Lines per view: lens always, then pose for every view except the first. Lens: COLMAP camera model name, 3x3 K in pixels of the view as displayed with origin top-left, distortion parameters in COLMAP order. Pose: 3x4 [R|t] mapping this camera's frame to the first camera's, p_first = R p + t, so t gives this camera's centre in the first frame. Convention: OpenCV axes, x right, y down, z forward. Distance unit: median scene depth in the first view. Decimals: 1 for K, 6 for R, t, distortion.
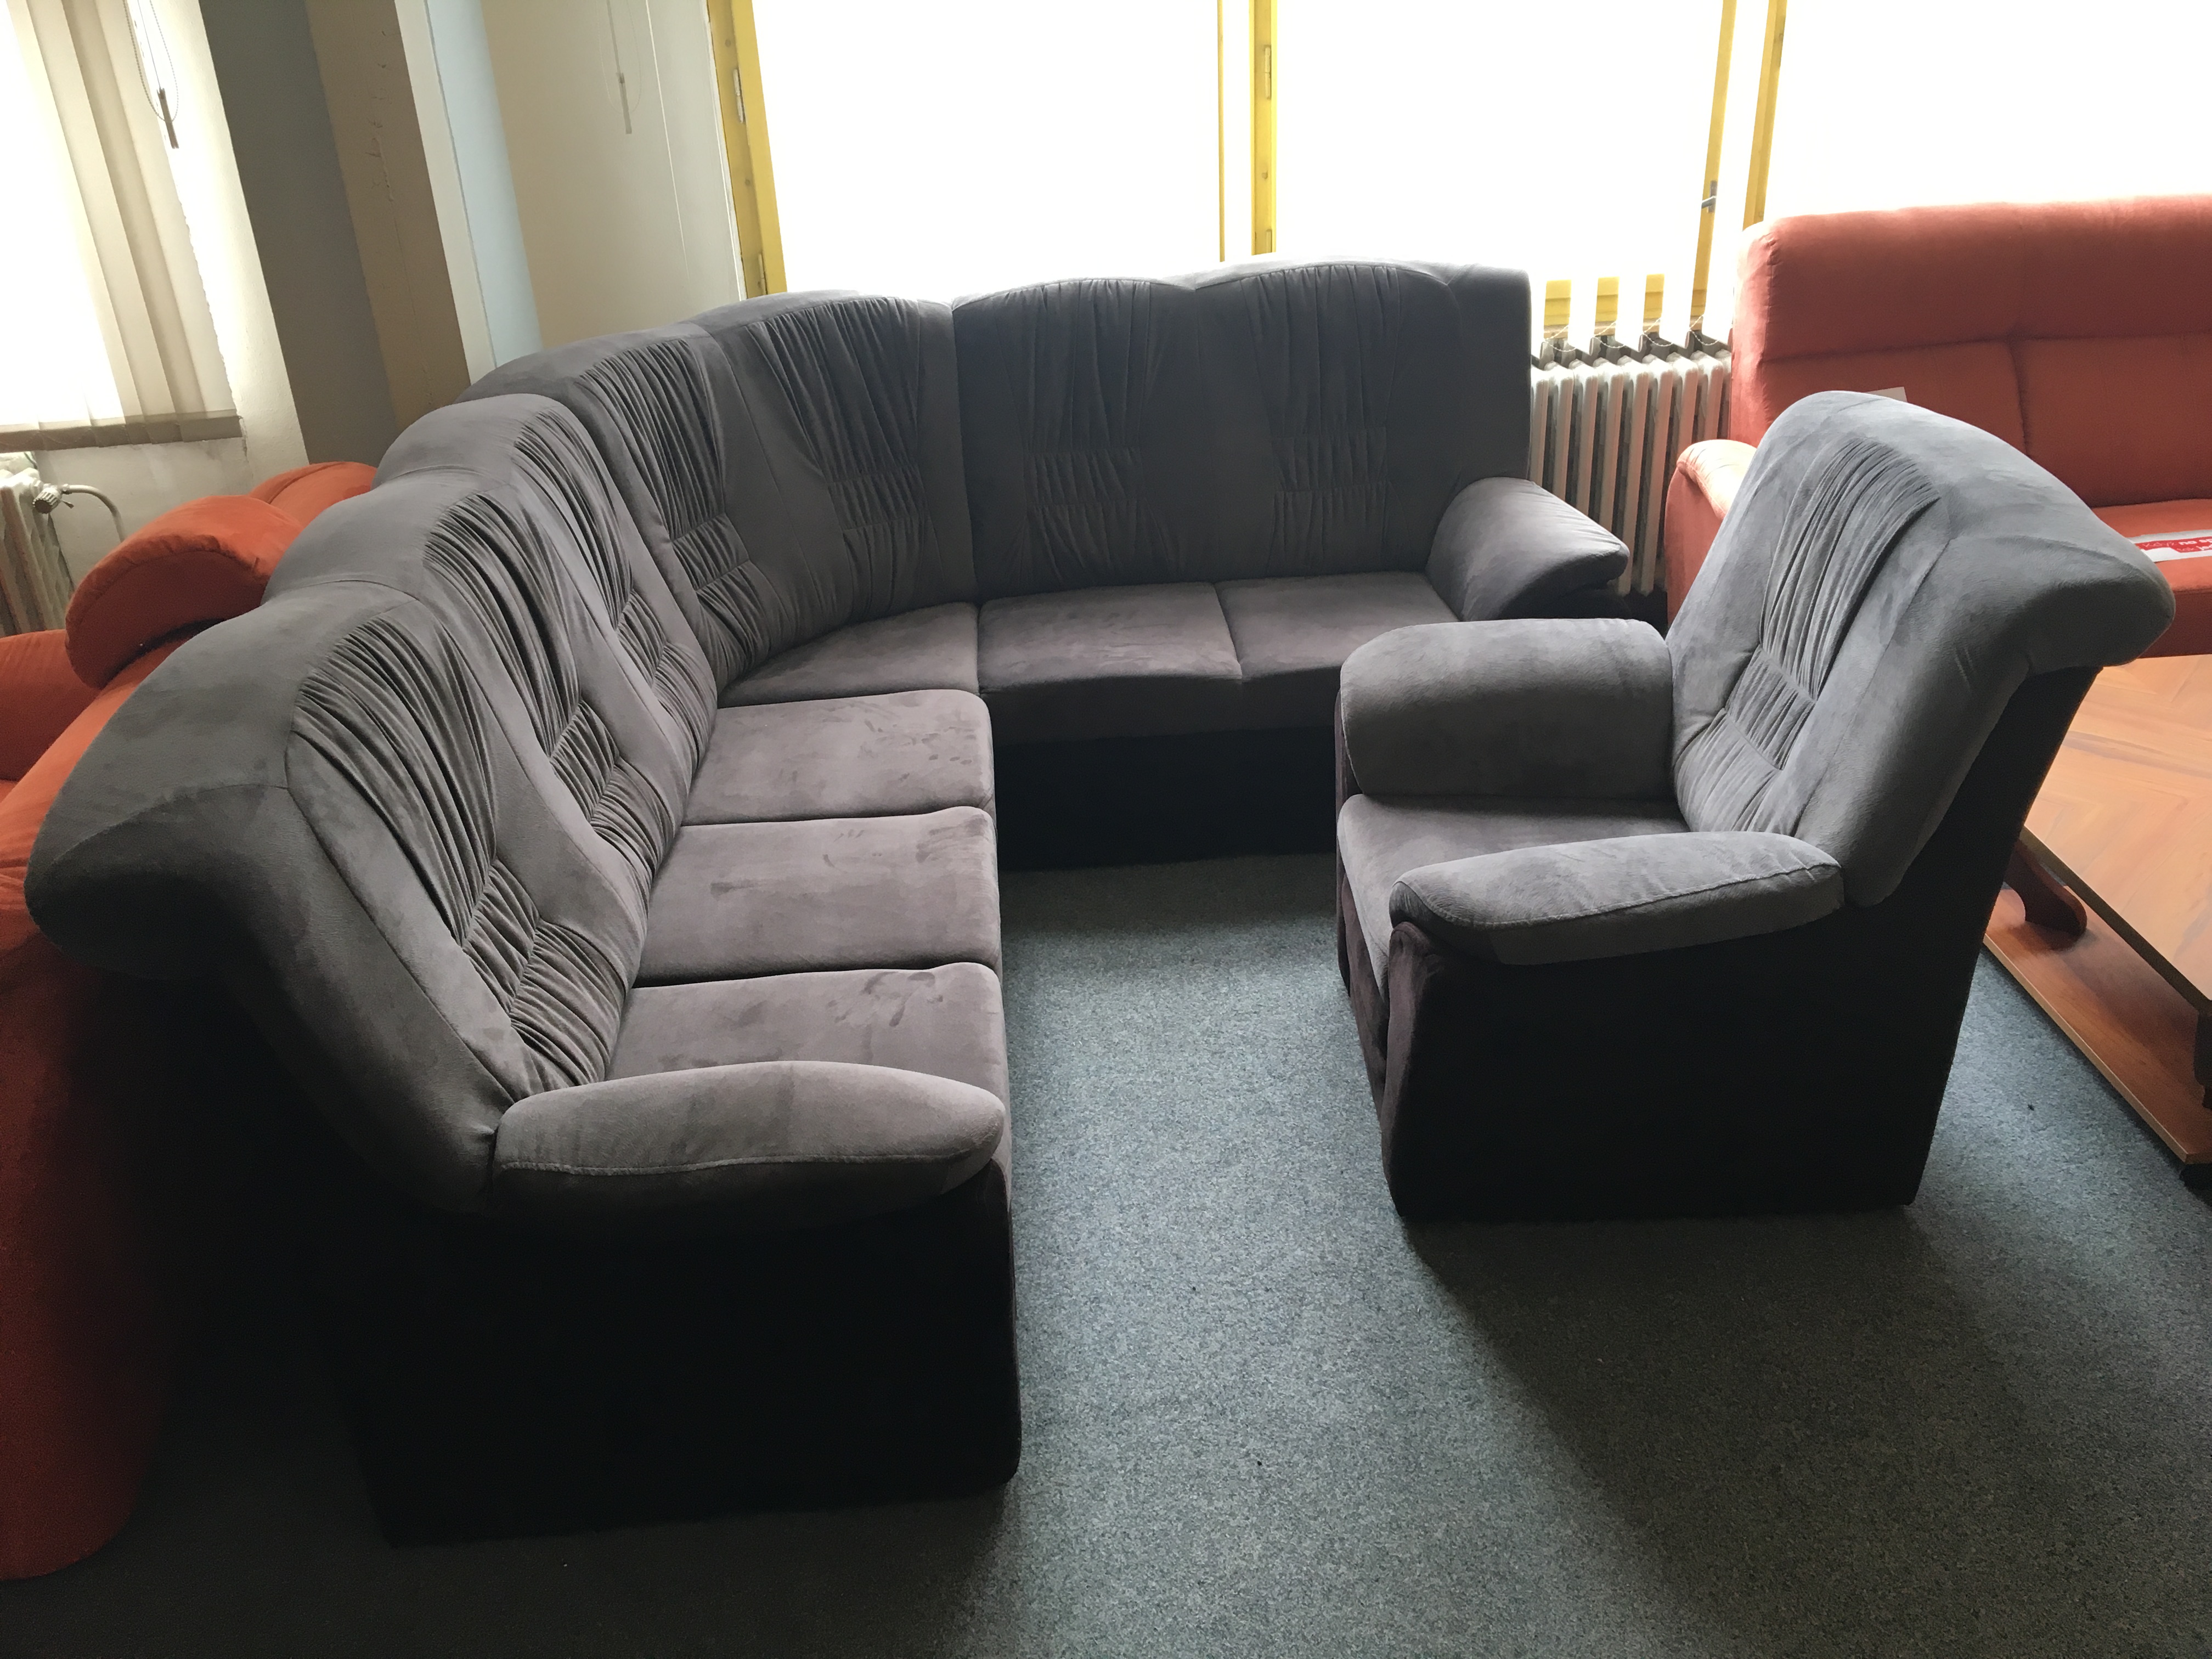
lens RADIAL K [[1867.9, 0, 1111.9], [0, 1867.9, 825.1], [0, 0, 1]] dist [0.064367, -0.092384]
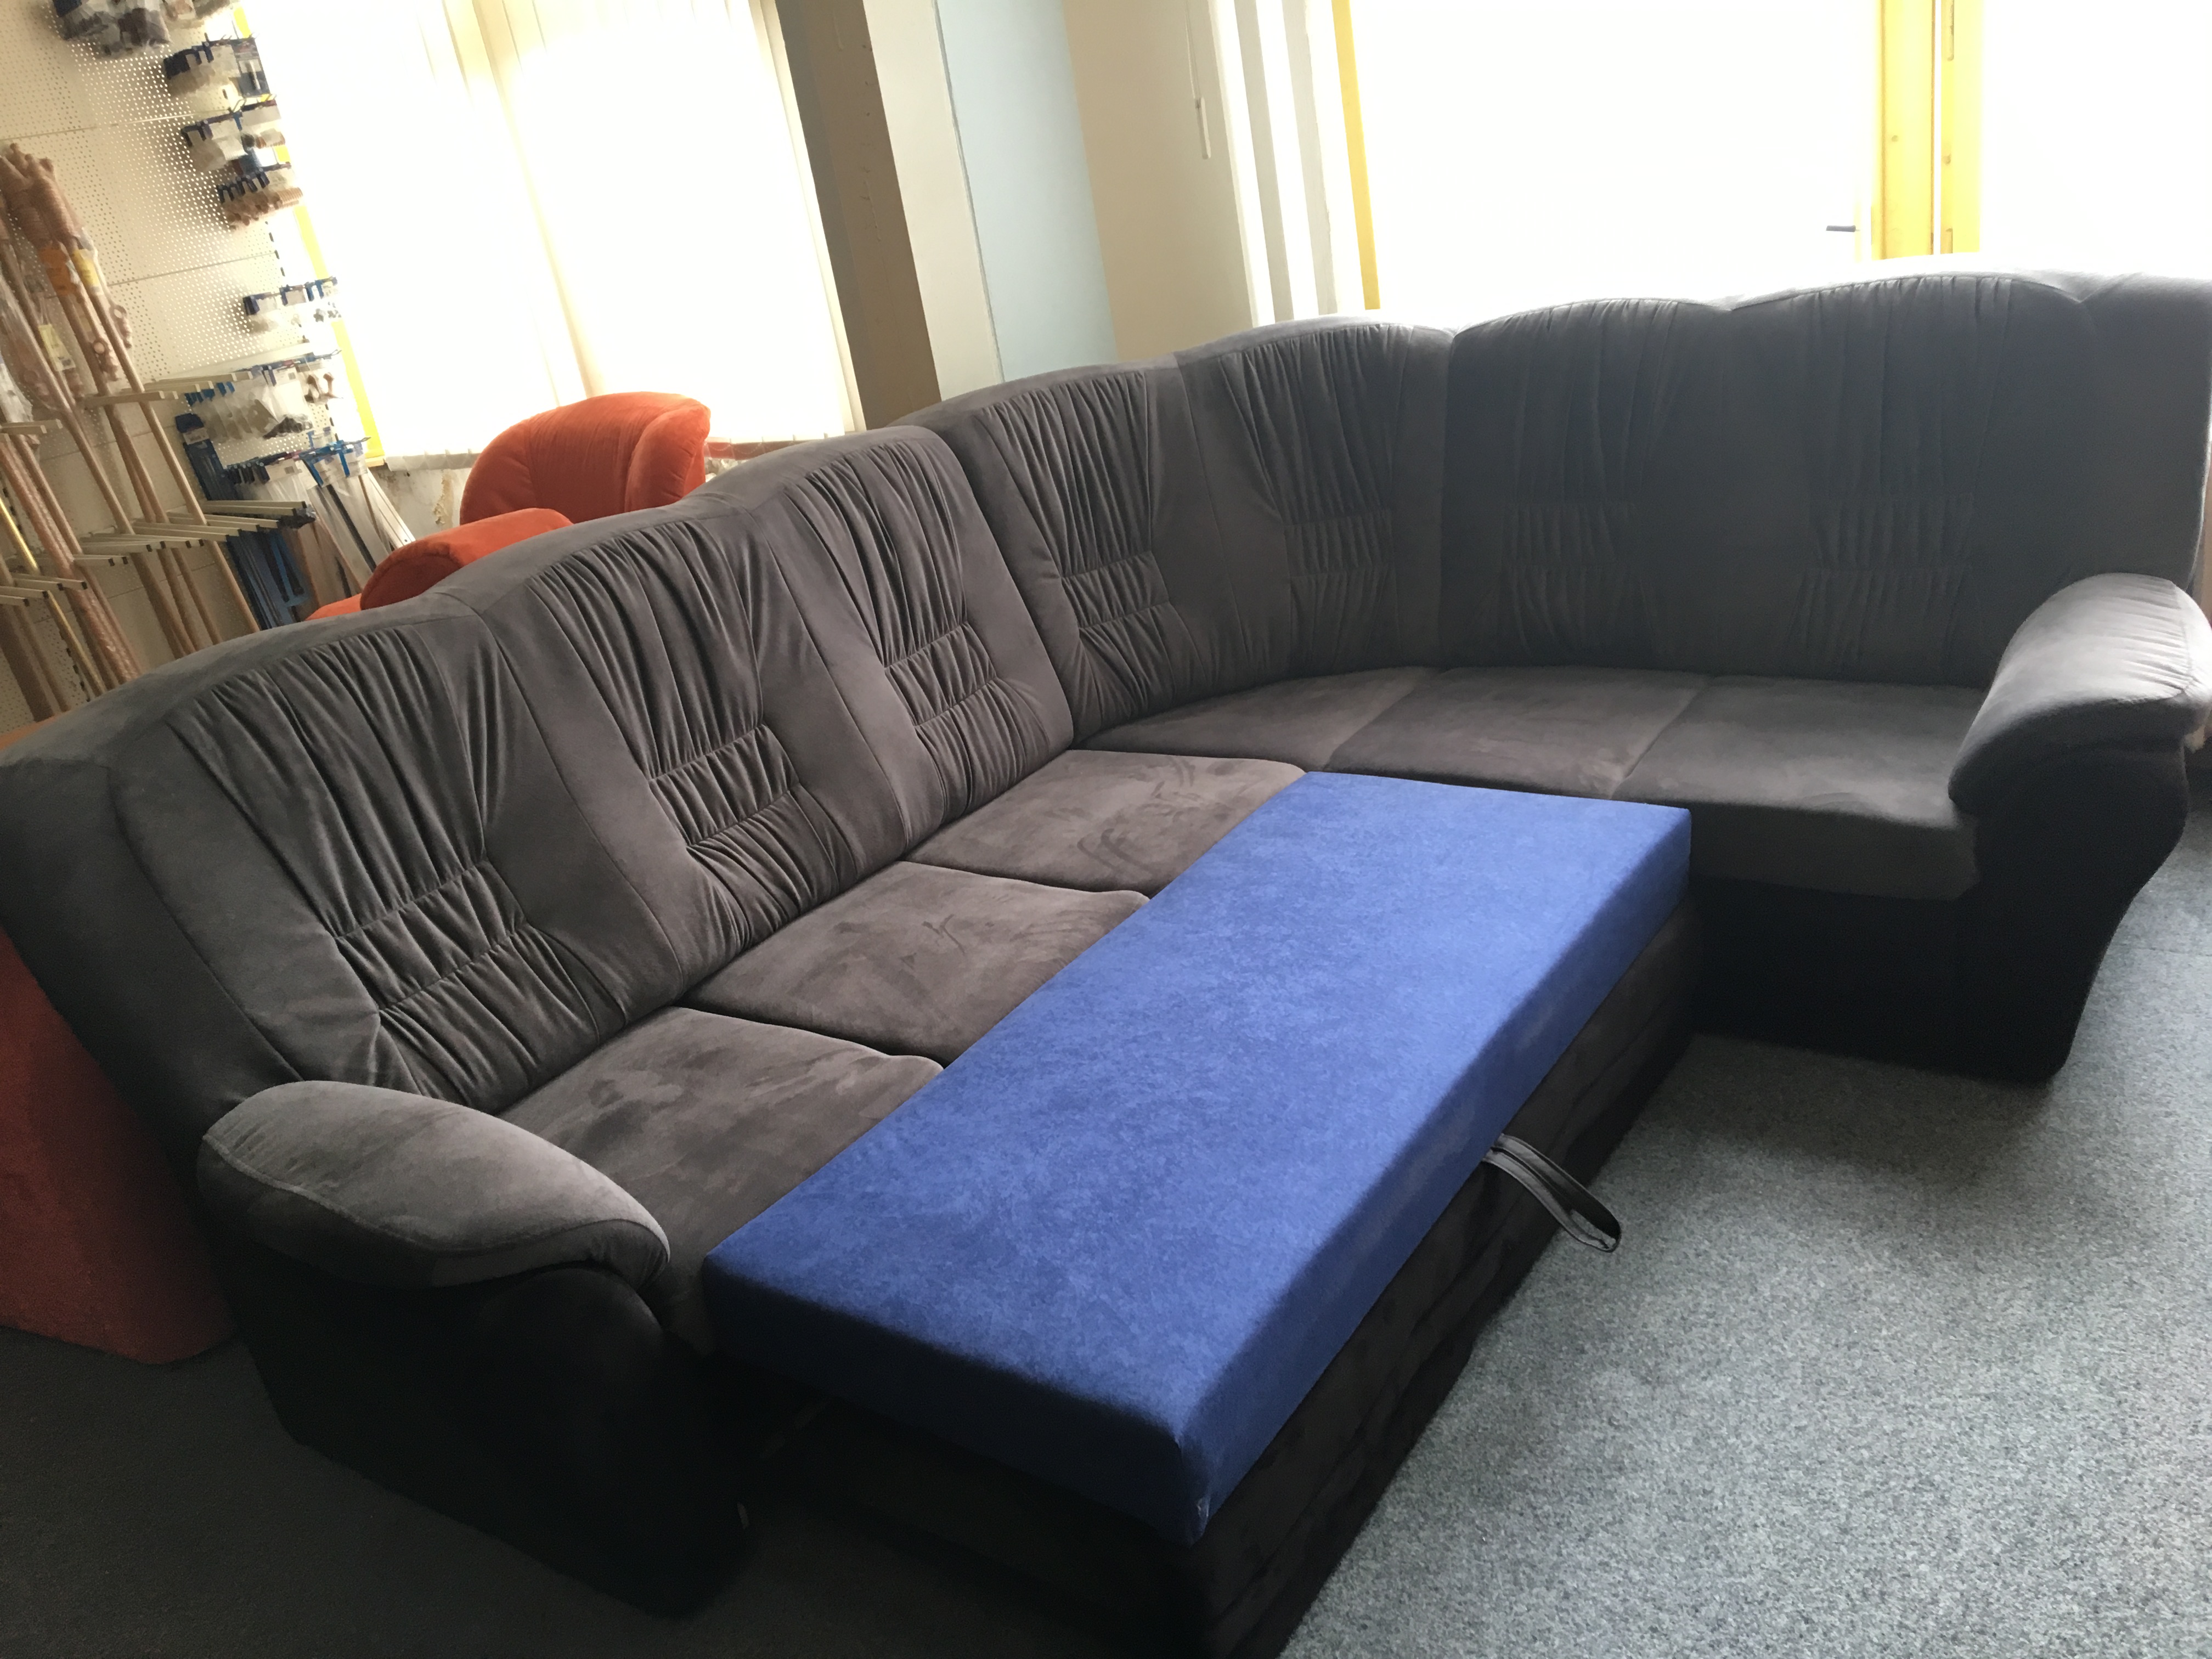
lens RADIAL K [[1867.9, 0, 1105.1], [0, 1867.9, 832.6], [0, 0, 1]] dist [0.064367, -0.092384]
pose [[0.777235, 0.160130, -0.608494, 0.456023], [-0.160719, 0.985519, 0.054060, -0.085864], [0.608338, 0.055779, 0.791715, 0.276758]]
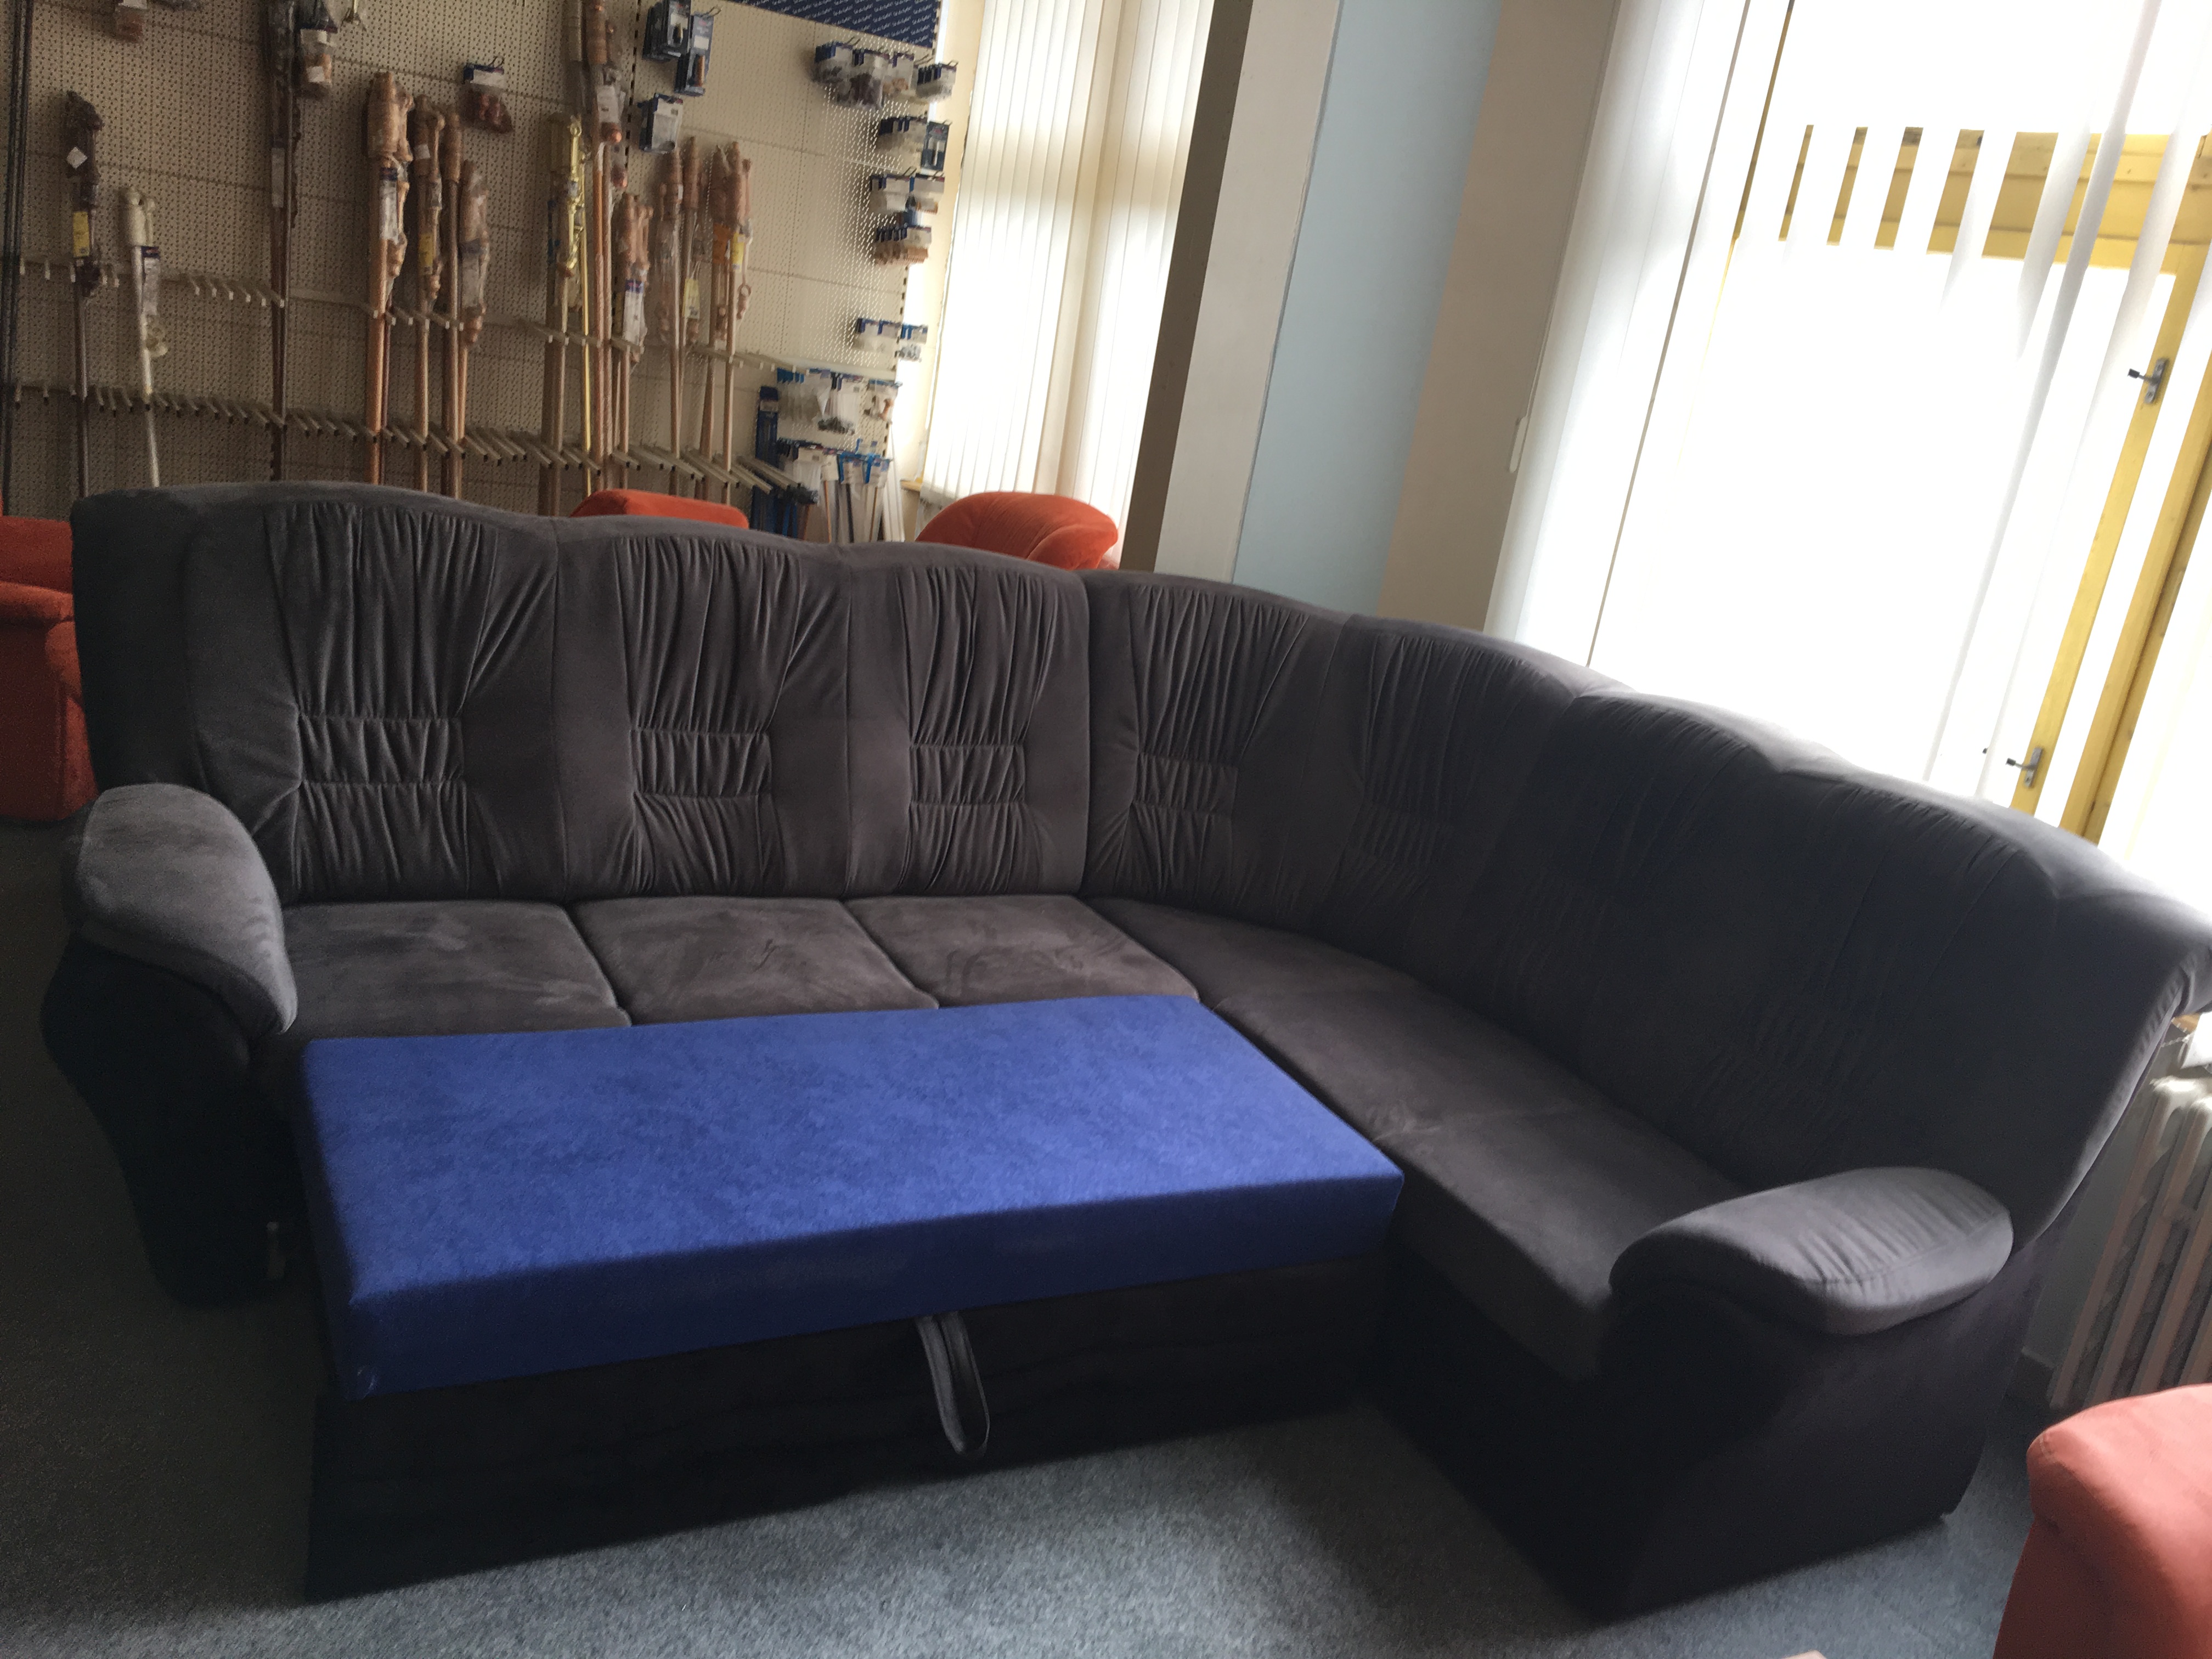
lens RADIAL K [[1867.9, 0, 1102.3], [0, 1867.9, 824.5], [0, 0, 1]] dist [0.064367, -0.092384]
pose [[0.389123, 0.357214, -0.849106, 0.761804], [-0.566448, 0.819676, 0.085244, -0.221671], [0.726443, 0.447804, 0.521298, 0.511294]]
